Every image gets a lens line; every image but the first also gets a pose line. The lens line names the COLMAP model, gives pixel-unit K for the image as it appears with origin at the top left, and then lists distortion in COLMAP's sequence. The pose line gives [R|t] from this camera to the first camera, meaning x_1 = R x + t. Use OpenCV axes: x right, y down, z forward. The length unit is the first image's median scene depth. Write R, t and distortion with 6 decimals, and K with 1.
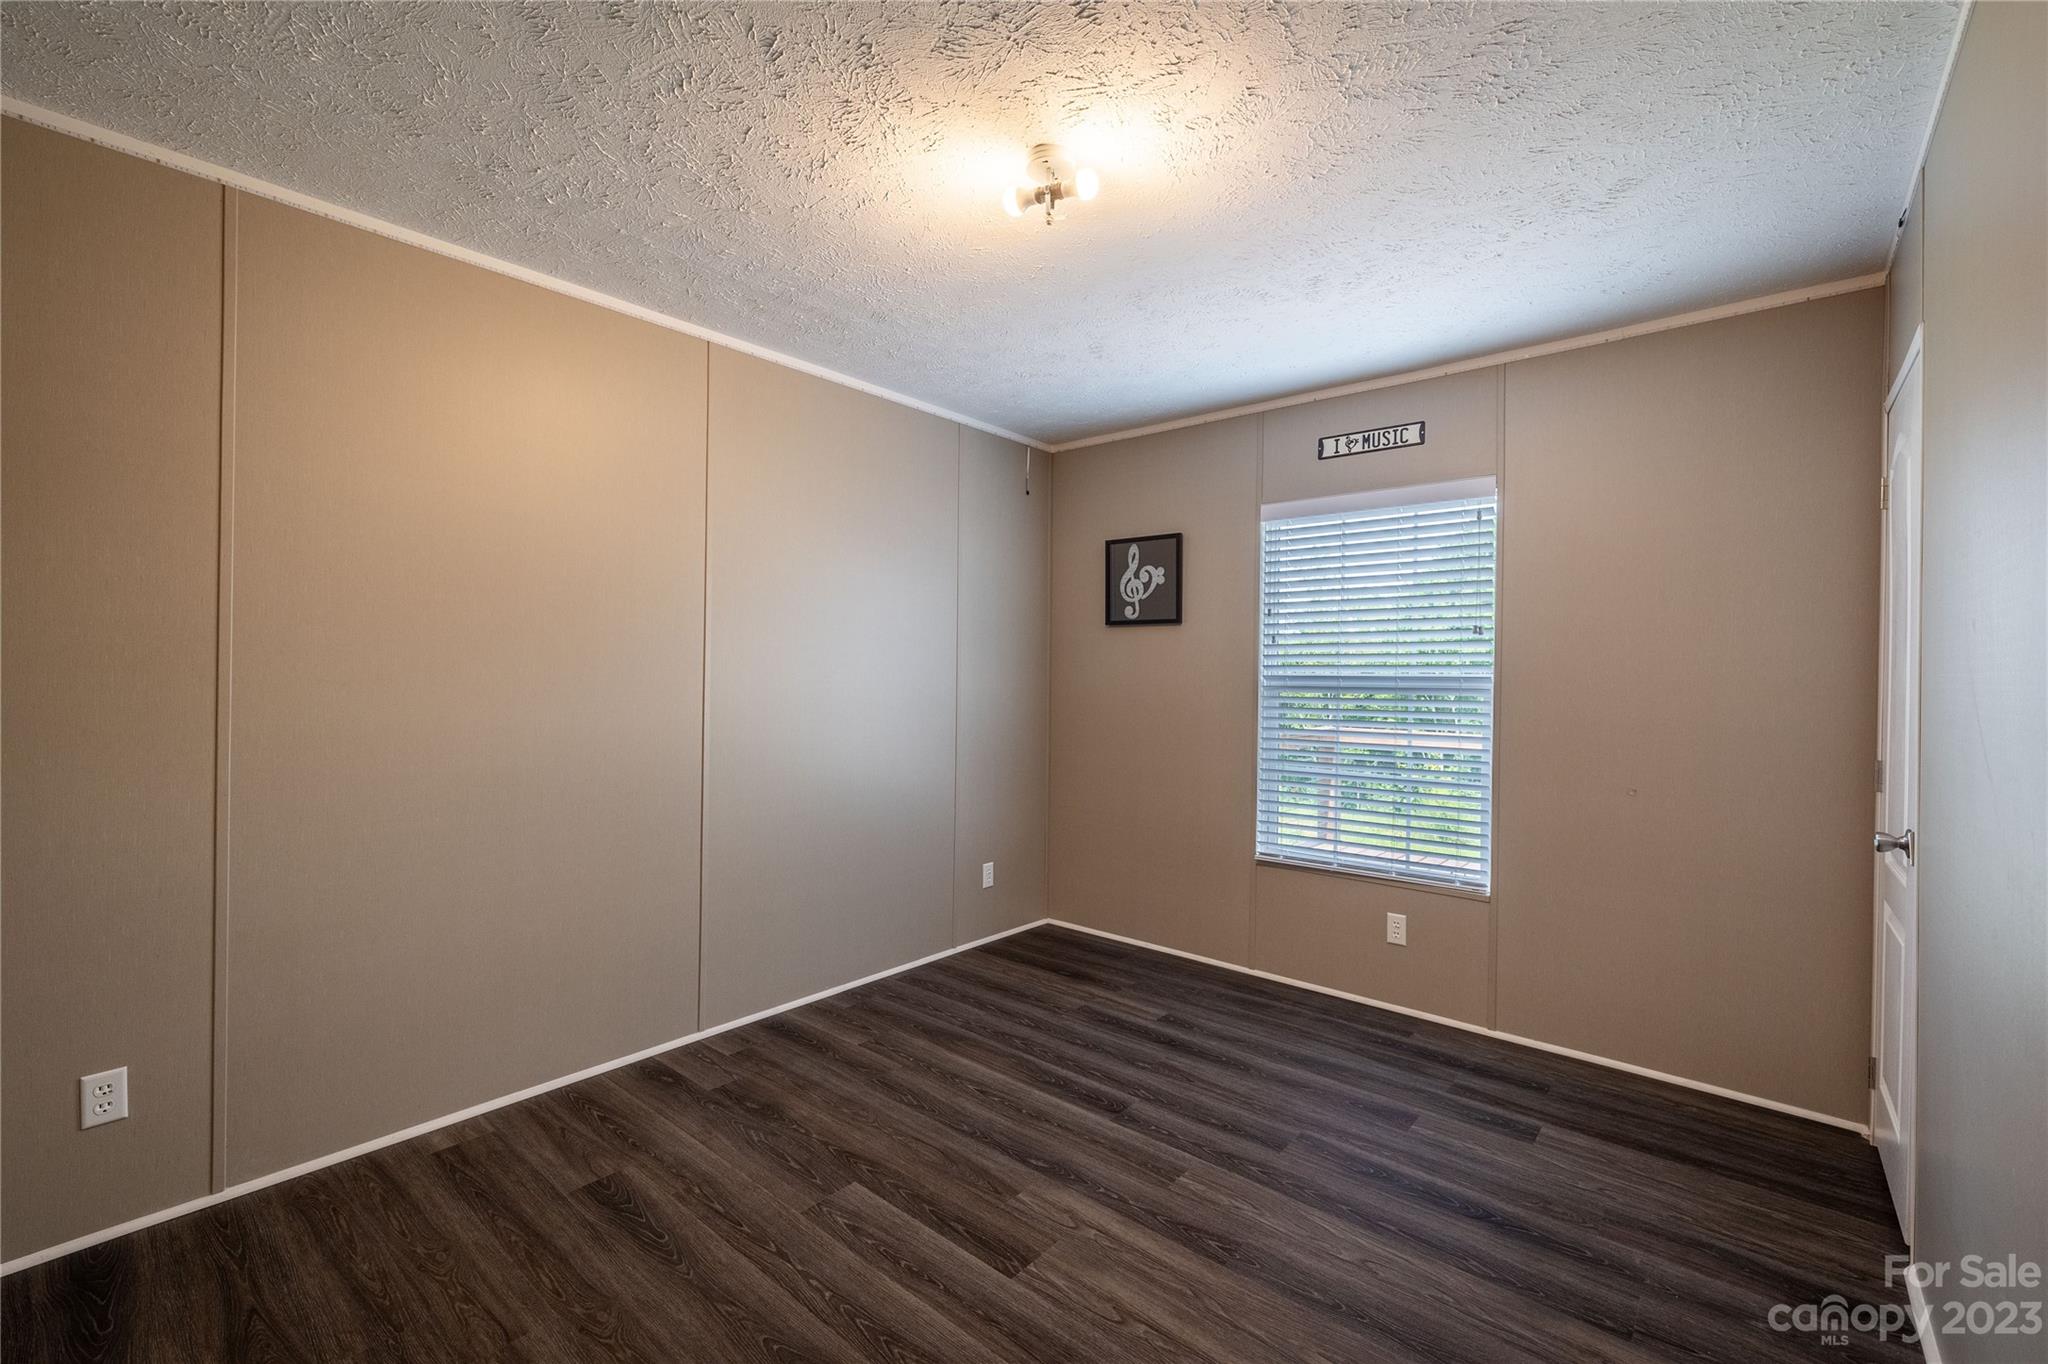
lens RADIAL K [[875.6, 0, 1032.8], [0, 875.6, 677.6], [0, 0, 1]] dist [-0.000451, -0.001890]
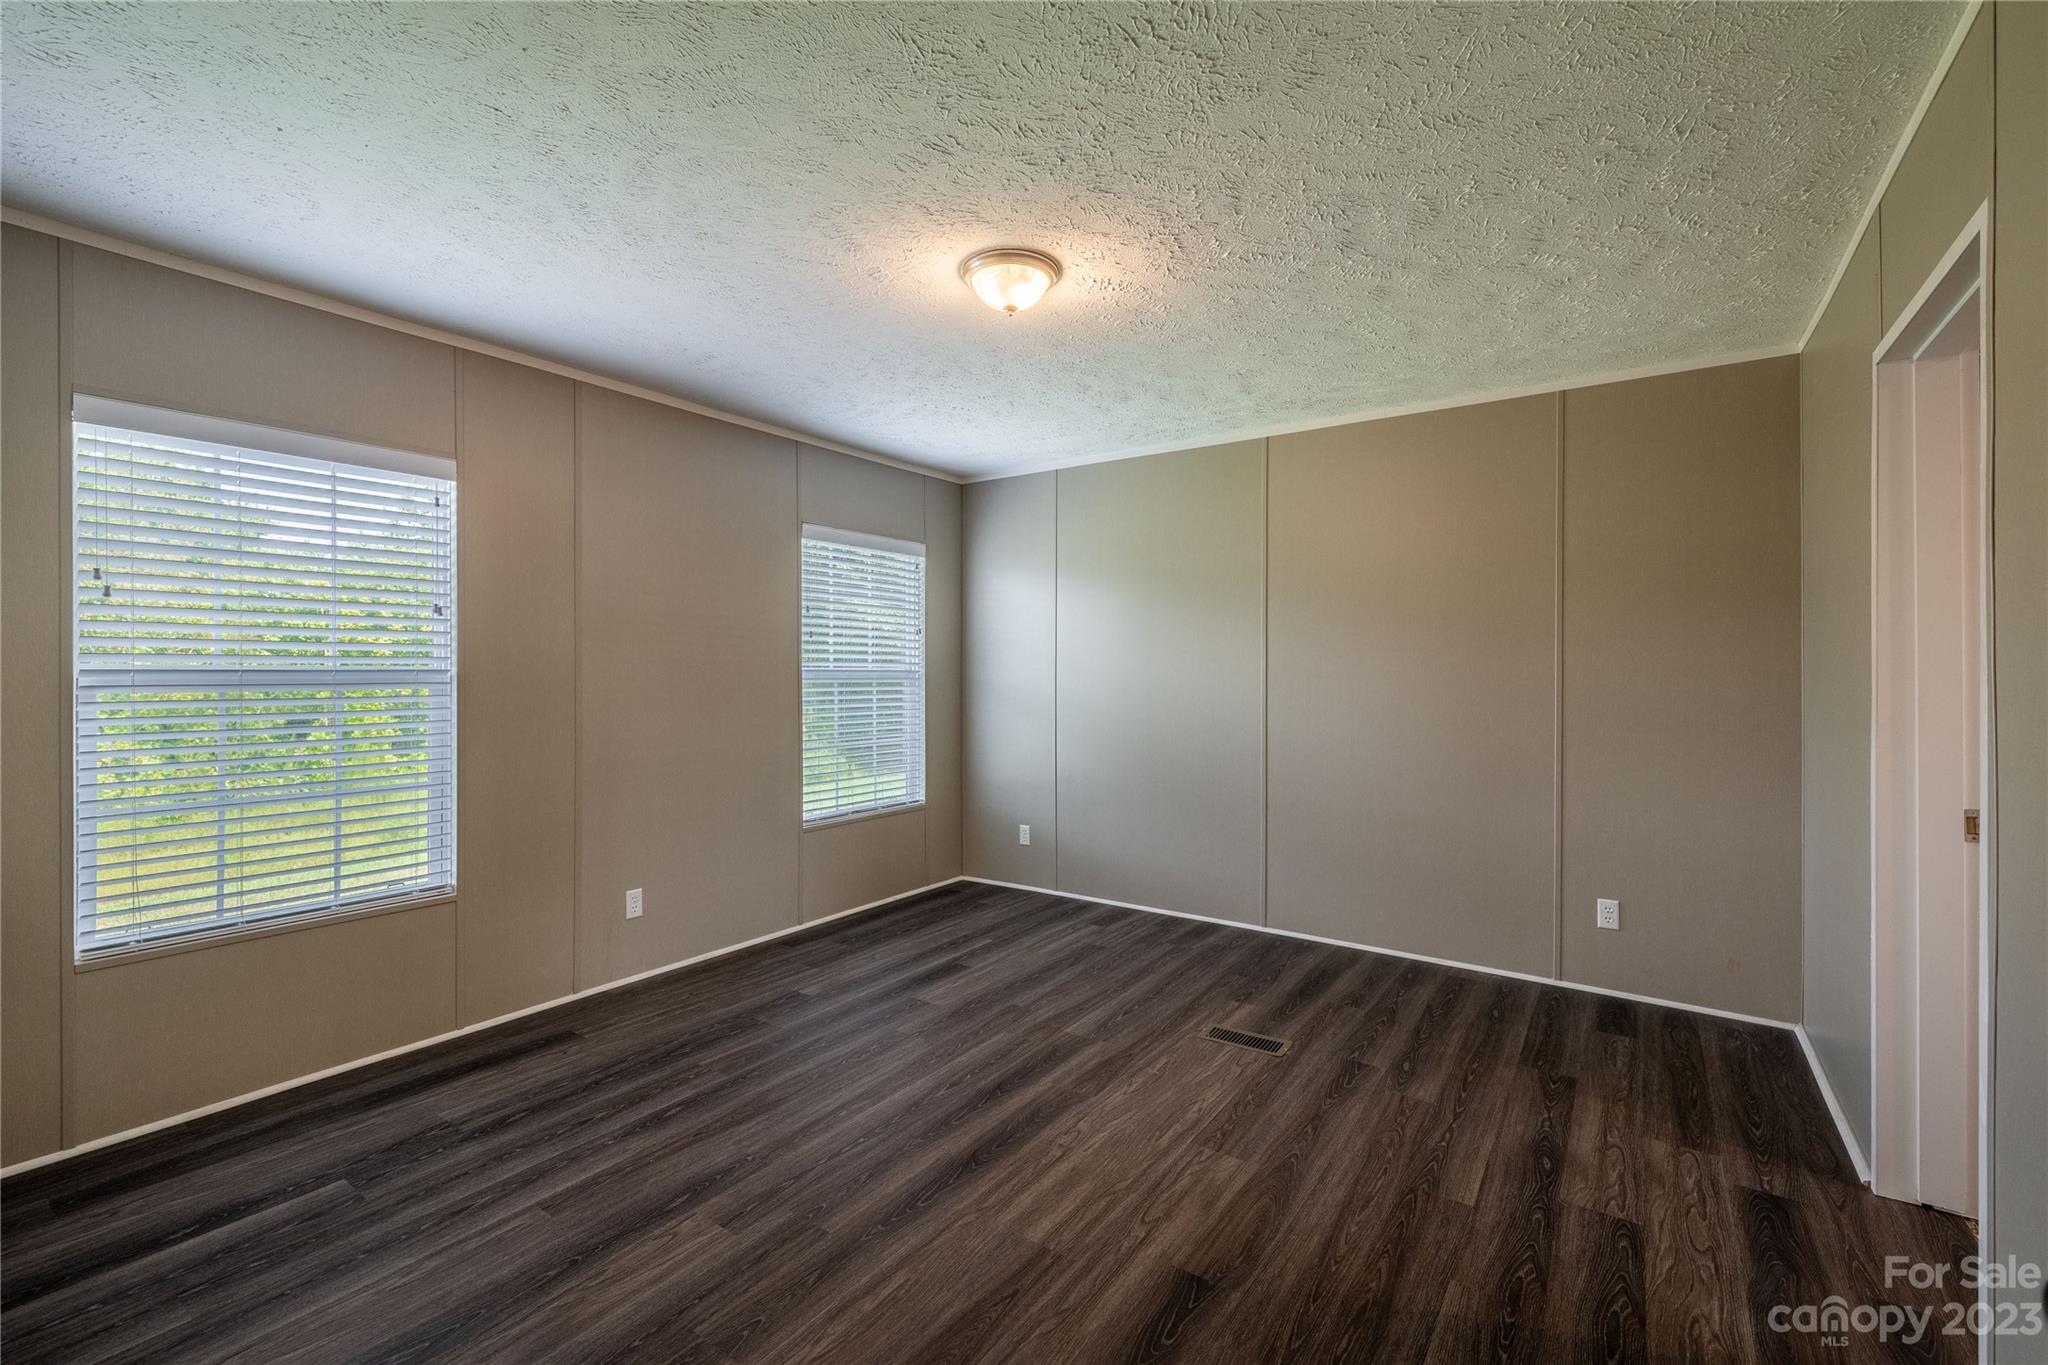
lens RADIAL K [[875.6, 0, 1051.5], [0, 875.6, 686.2], [0, 0, 1]] dist [-0.000451, -0.001890]
pose [[-0.120820, -0.026411, 0.992323, -0.459205], [0.006073, 0.999608, 0.027345, -0.003043], [-0.992656, 0.009331, -0.120612, 0.404820]]
